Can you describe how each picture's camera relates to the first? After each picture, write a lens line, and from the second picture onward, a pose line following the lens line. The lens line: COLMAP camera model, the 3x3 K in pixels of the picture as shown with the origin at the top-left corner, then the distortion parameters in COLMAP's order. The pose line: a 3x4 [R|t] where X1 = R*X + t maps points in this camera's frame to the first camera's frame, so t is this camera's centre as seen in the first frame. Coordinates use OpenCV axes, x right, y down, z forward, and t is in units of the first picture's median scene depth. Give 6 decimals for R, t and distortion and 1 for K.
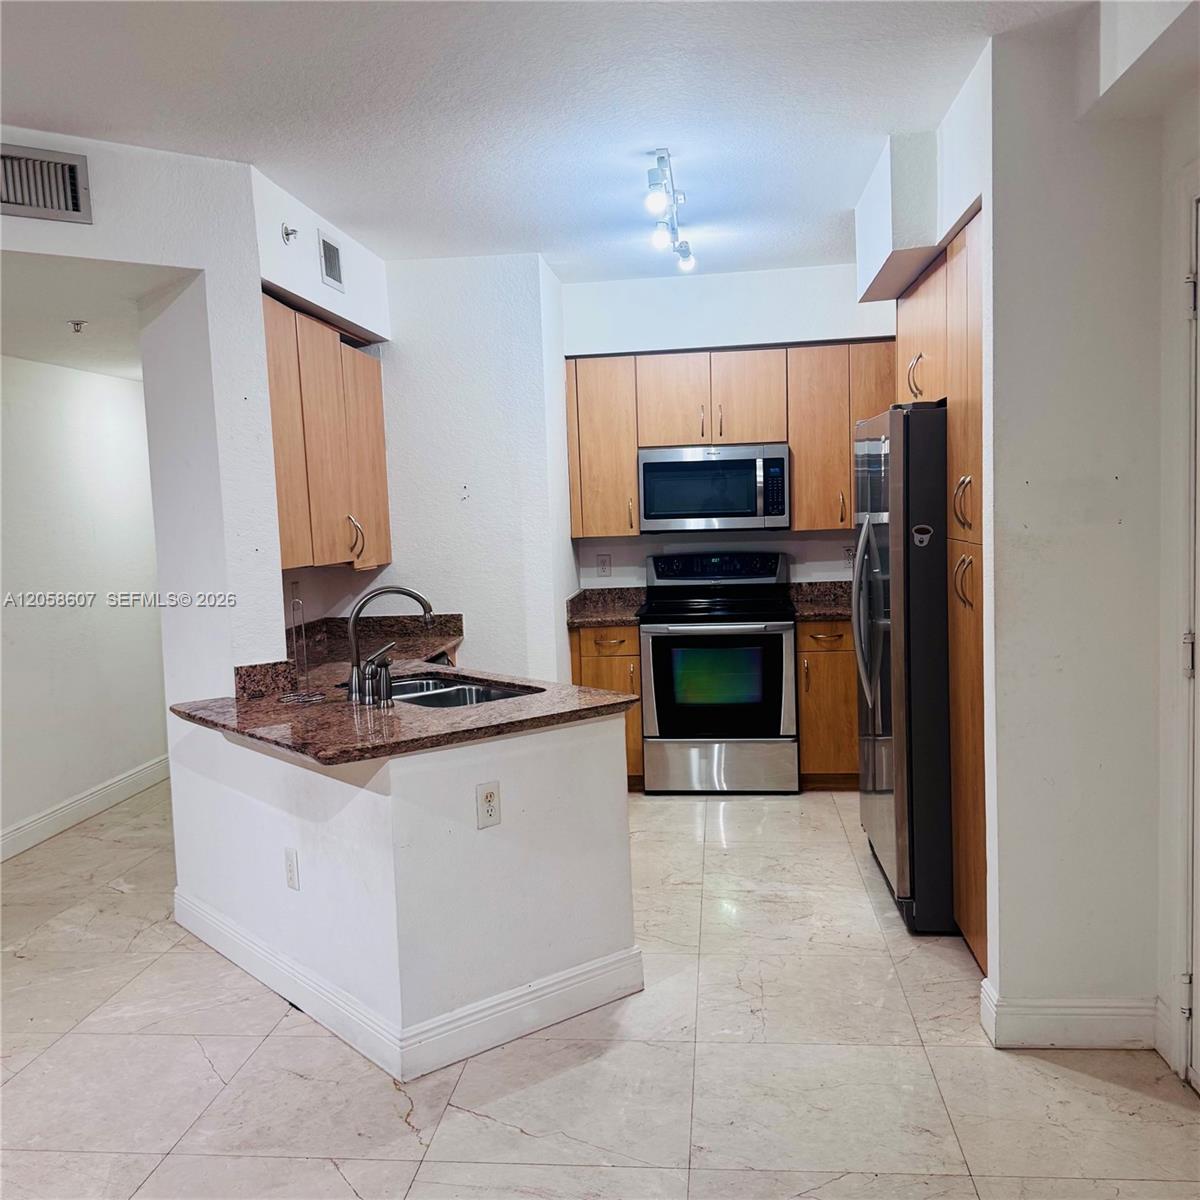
lens RADIAL K [[1051.8, 0, 600.0], [0, 1051.8, 600.0], [0, 0, 1]] dist [0.009739, 0.010714]
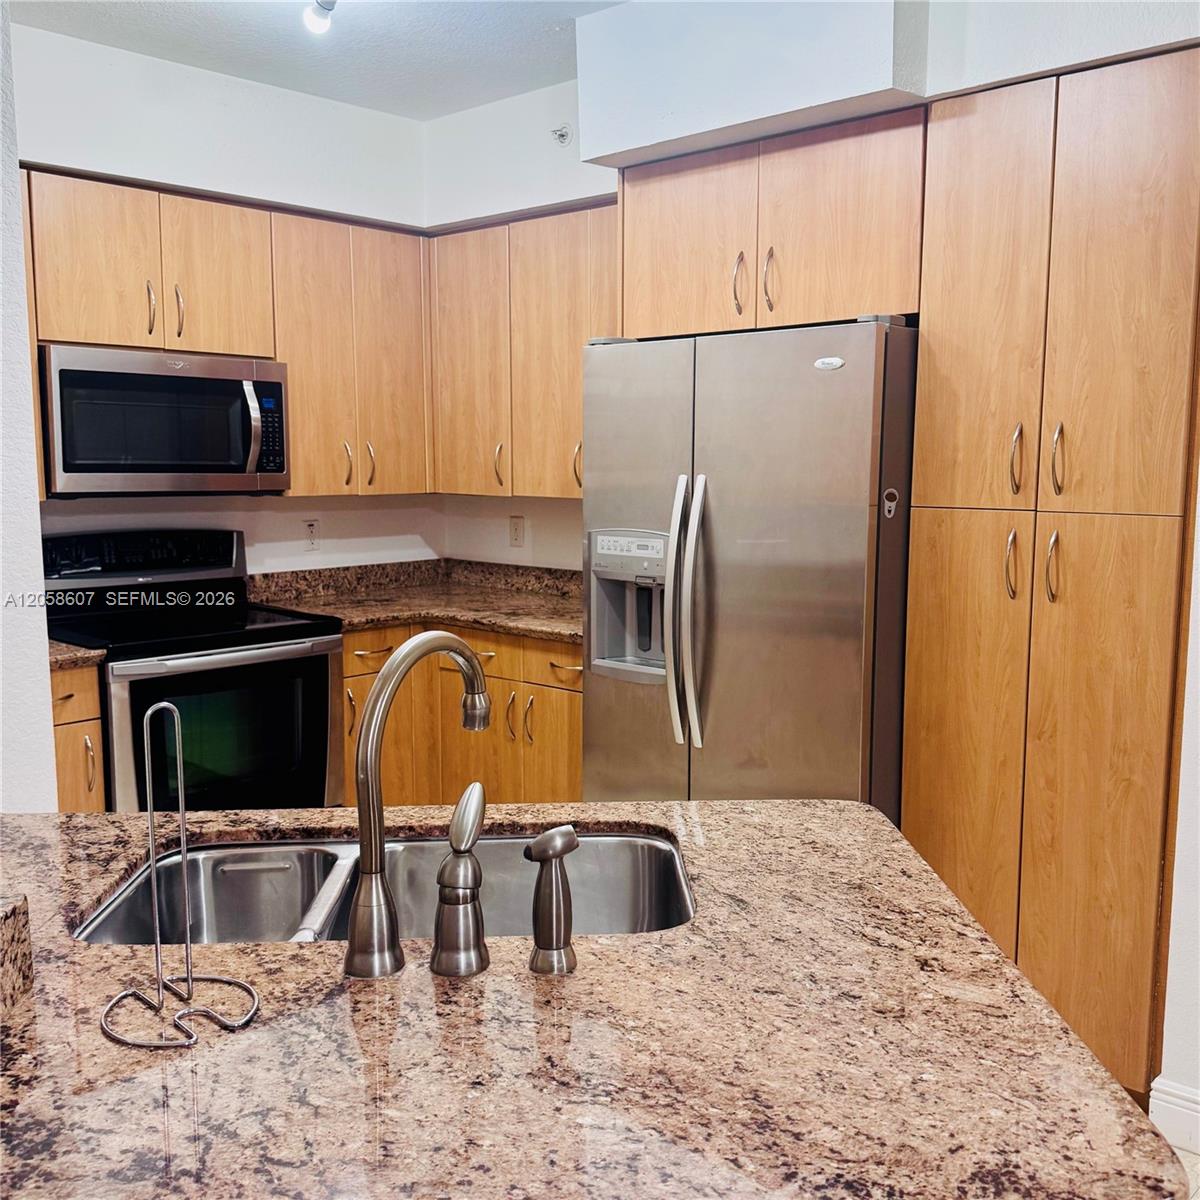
lens RADIAL K [[1150.3, 0, 600.0], [0, 1150.3, 600.0], [0, 0, 1]] dist [0.170948, -0.325437]
pose [[0.610670, -0.061902, 0.789462, -0.278549], [0.047404, 0.998010, 0.041586, -0.022469], [-0.790465, 0.012028, 0.612389, 0.404114]]
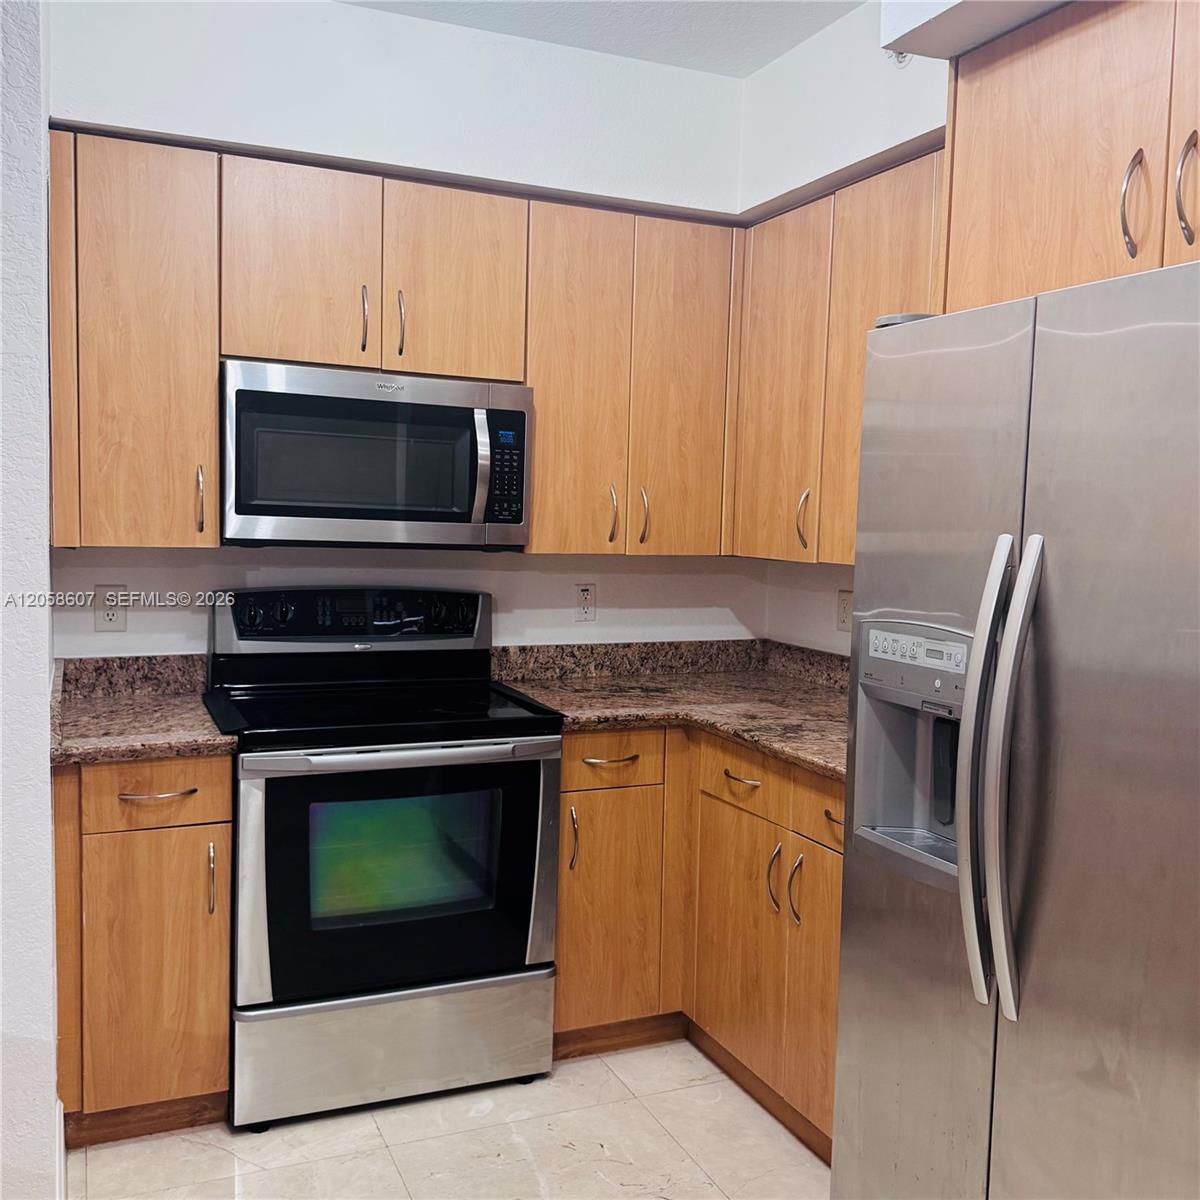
lens RADIAL K [[1150.3, 0, 600.0], [0, 1150.3, 600.0], [0, 0, 1]] dist [0.170948, -0.325437]
pose [[0.868080, 0.022256, 0.495926, -0.072105], [-0.013245, 0.999677, -0.021680, -0.030900], [-0.496248, 0.012252, 0.868094, 0.486447]]
